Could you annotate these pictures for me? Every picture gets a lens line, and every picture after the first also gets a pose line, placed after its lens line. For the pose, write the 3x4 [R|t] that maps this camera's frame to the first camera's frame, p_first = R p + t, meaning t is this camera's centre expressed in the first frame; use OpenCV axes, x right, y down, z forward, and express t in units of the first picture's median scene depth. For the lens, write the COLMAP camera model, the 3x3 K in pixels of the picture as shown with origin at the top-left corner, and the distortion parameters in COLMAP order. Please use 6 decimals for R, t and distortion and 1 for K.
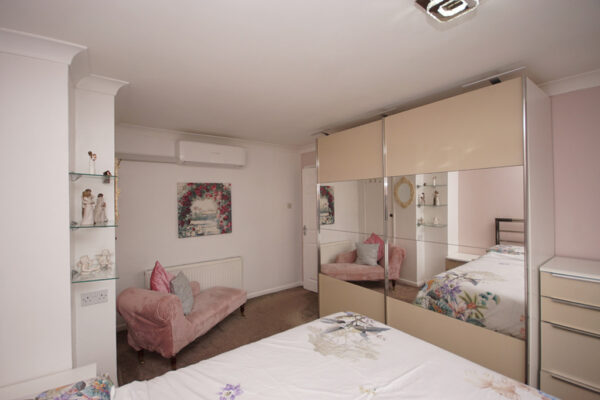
lens RADIAL K [[270.3, 0, 298.5], [0, 270.3, 200.5], [0, 0, 1]] dist [-0.021286, -0.000203]
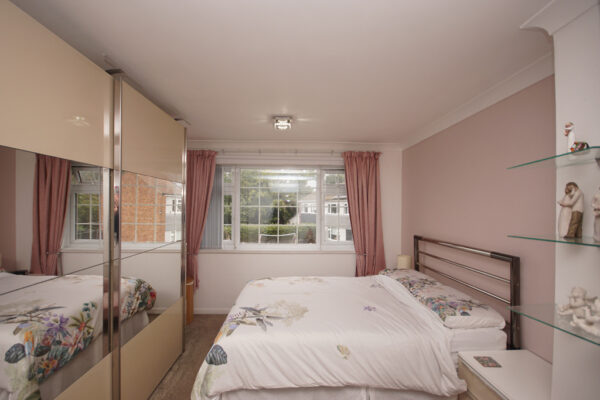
lens RADIAL K [[270.3, 0, 297.7], [0, 270.3, 203.7], [0, 0, 1]] dist [-0.021286, -0.000203]
pose [[-0.830720, 0.001540, 0.556688, -0.424004], [-0.008390, 0.999848, -0.015286, 0.001894], [-0.556627, -0.017369, -0.830581, 1.353539]]
